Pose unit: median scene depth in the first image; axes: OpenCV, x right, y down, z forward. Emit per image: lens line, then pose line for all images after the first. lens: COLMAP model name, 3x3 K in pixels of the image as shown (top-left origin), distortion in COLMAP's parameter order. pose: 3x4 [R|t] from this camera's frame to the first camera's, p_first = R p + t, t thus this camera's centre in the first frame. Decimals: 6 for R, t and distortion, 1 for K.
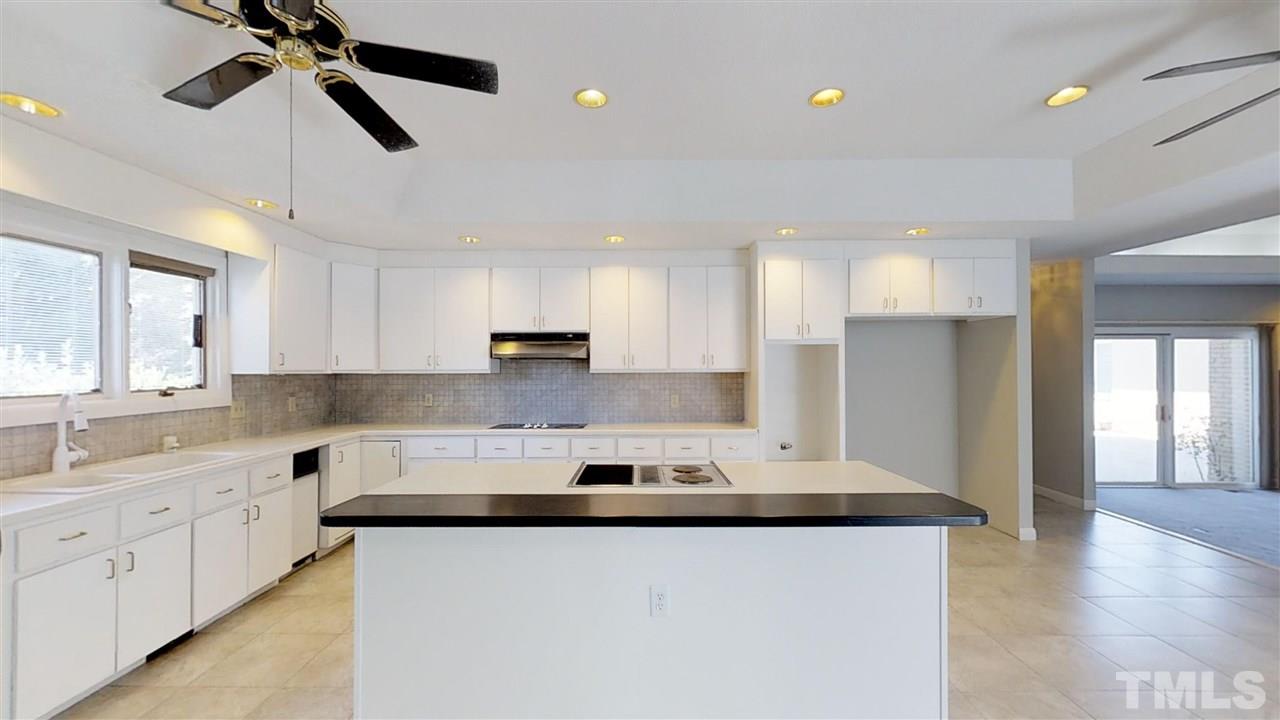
lens RADIAL K [[486.5, 0, 647.9], [0, 486.5, 364.0], [0, 0, 1]] dist [-0.000837, 0.000047]
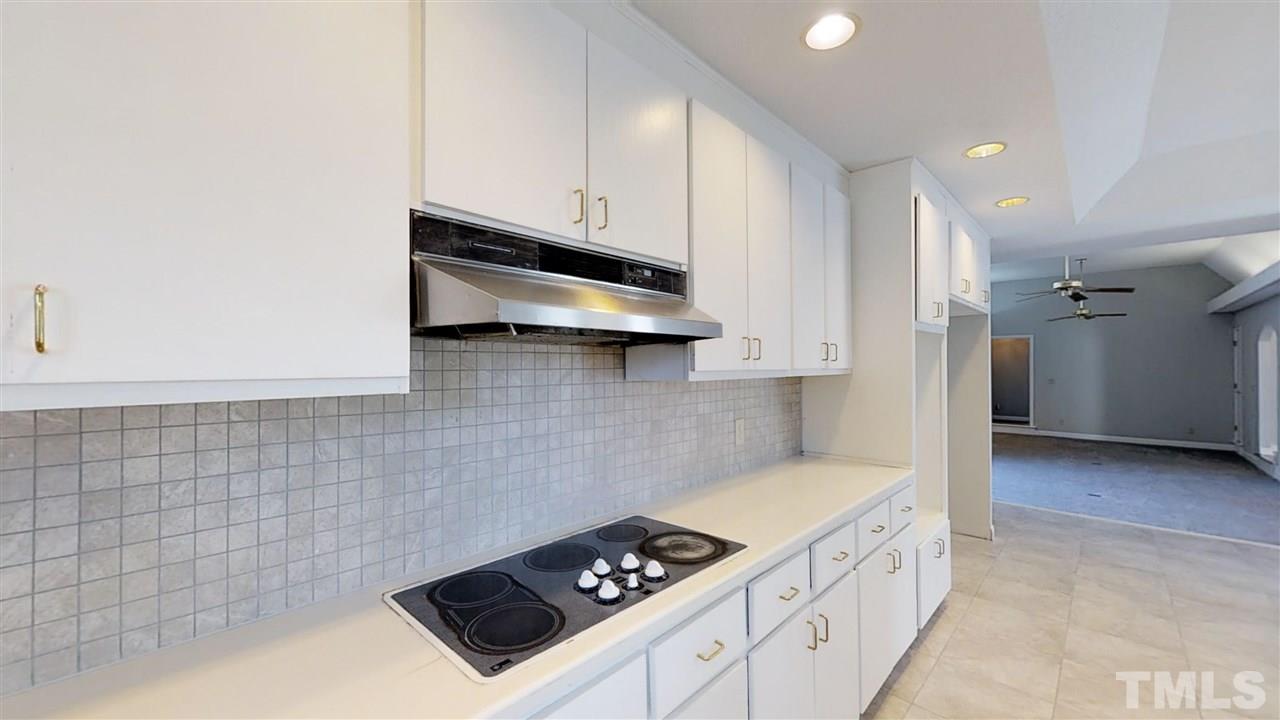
lens RADIAL K [[486.5, 0, 640.8], [0, 486.5, 367.2], [0, 0, 1]] dist [-0.000837, 0.000047]
pose [[0.690573, -0.002748, 0.723258, -0.384940], [-0.003733, 0.999966, 0.007363, 0.004428], [-0.723253, -0.007784, 0.690539, 0.723609]]
